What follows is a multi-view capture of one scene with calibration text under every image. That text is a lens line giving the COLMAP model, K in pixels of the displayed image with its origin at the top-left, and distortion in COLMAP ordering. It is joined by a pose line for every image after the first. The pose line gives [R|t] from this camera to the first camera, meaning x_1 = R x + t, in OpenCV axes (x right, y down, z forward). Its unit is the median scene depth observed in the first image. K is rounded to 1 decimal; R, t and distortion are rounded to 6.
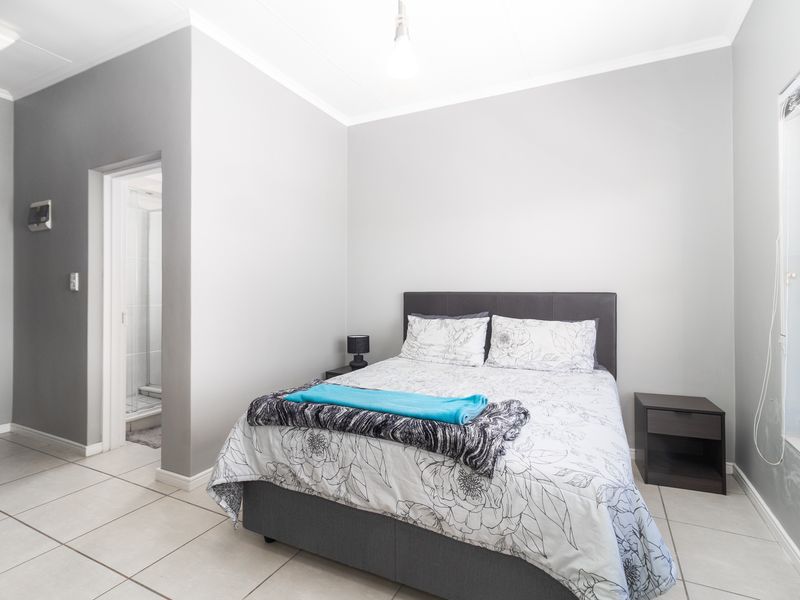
lens RADIAL K [[415.1, 0, 400.0], [0, 415.1, 300.0], [0, 0, 1]] dist [0.003772, 0.000694]
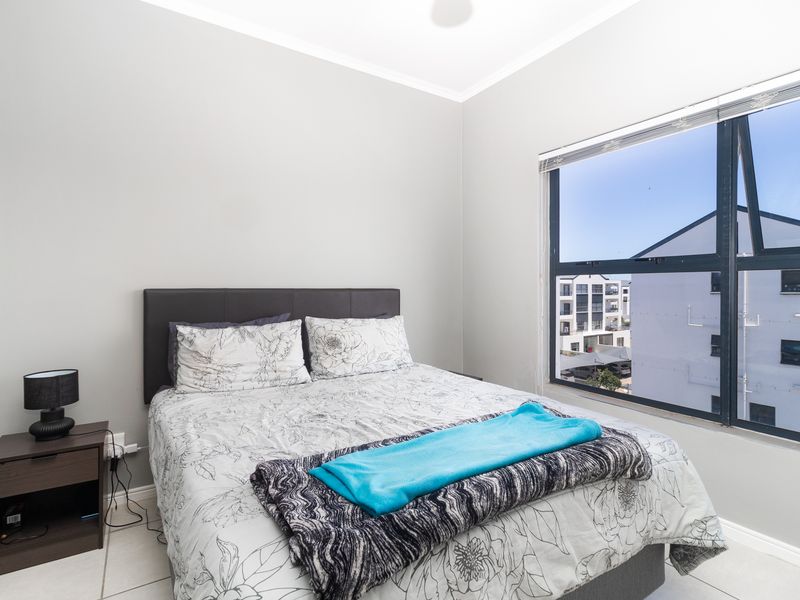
lens RADIAL K [[415.1, 0, 400.0], [0, 415.1, 300.0], [0, 0, 1]] dist [0.003772, 0.000694]
pose [[0.514201, -0.025373, 0.857295, -0.424671], [0.019001, 0.999654, 0.018190, -0.008479], [-0.857459, 0.006936, 0.514505, 0.468968]]
